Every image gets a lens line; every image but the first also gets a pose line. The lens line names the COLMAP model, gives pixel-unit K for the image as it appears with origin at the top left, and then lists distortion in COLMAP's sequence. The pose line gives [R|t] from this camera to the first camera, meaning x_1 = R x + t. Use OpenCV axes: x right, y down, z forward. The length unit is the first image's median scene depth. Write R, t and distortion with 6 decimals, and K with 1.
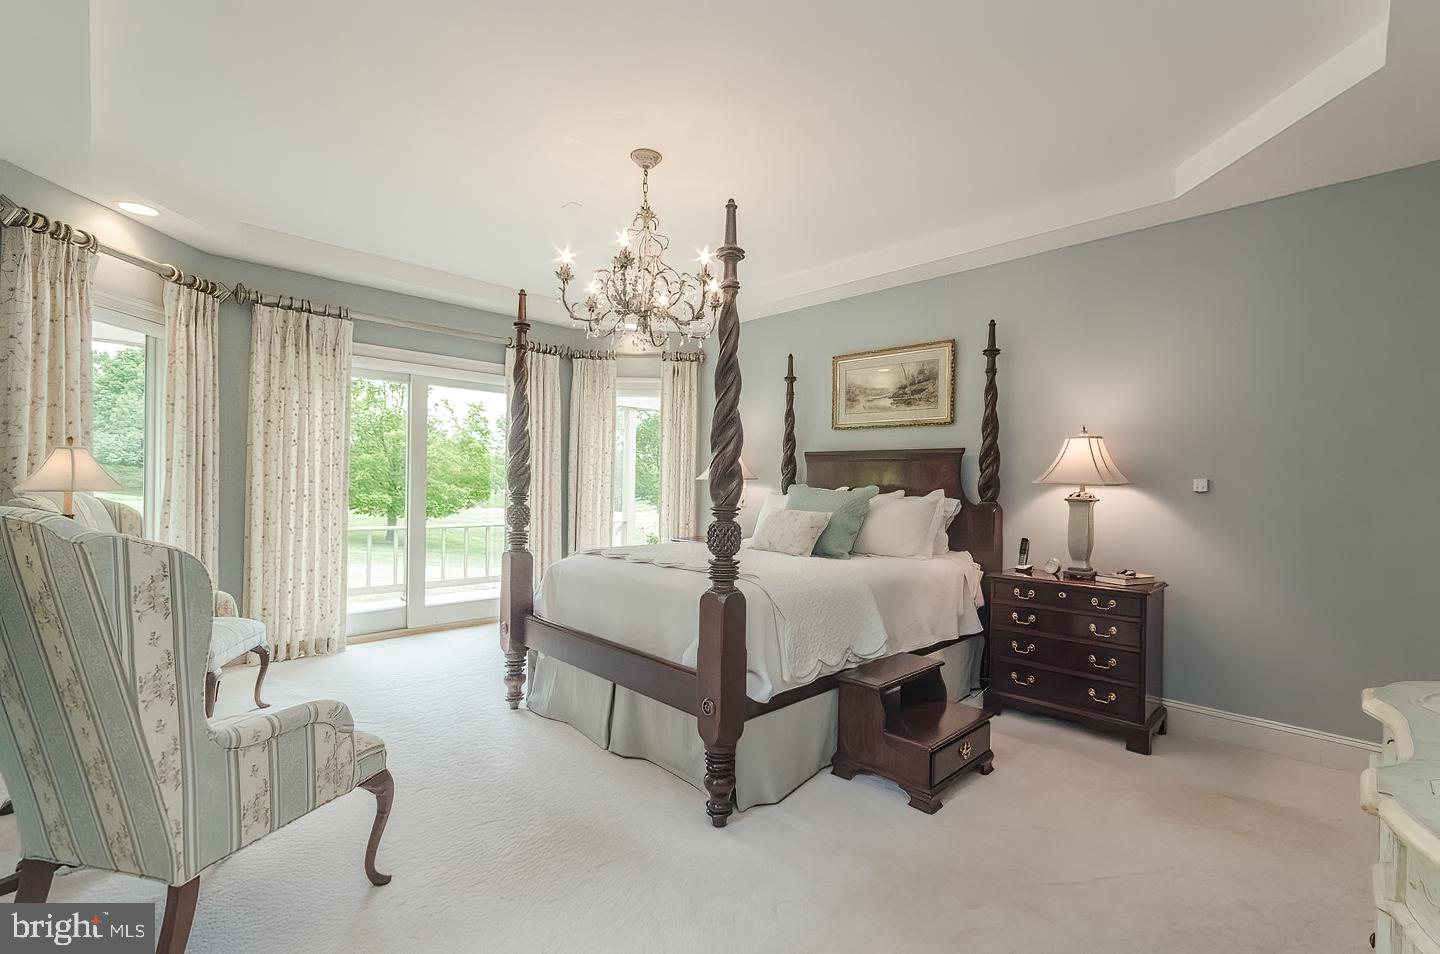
lens RADIAL K [[645.2, 0, 720.0], [0, 645.2, 477.0], [0, 0, 1]] dist [0.000545, 0.000006]
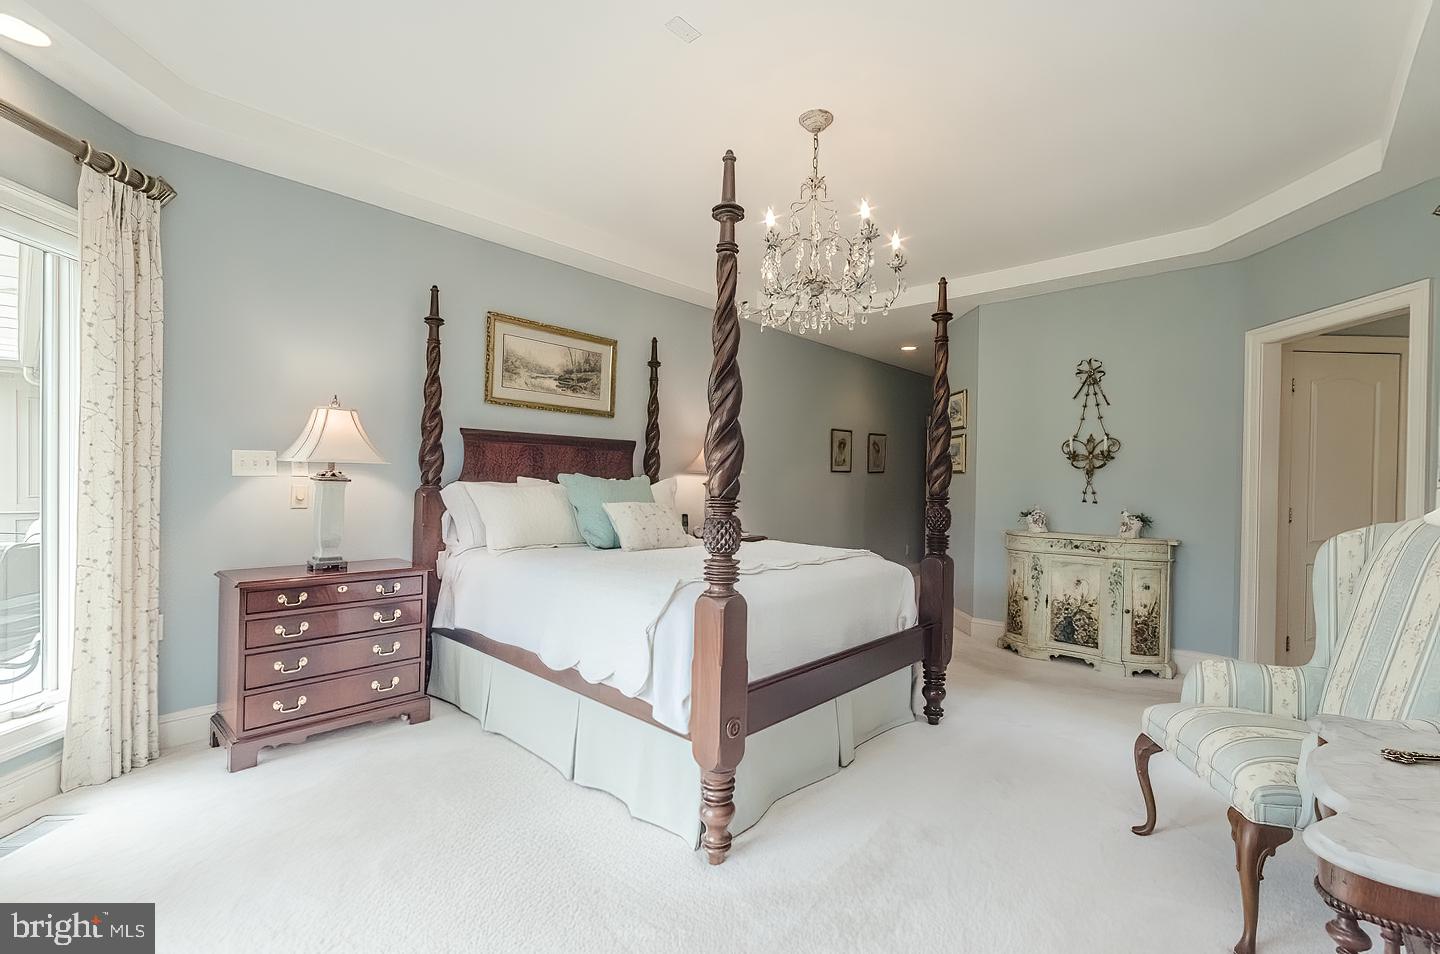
lens RADIAL K [[625.3, 0, 720.5], [0, 625.3, 470.1], [0, 0, 1]] dist [-0.000634, -0.000067]
pose [[-0.050930, 0.000006, 0.998702, -0.668248], [-0.021937, 0.999759, -0.001125, 0.003599], [-0.998461, -0.021966, -0.050918, 0.829359]]
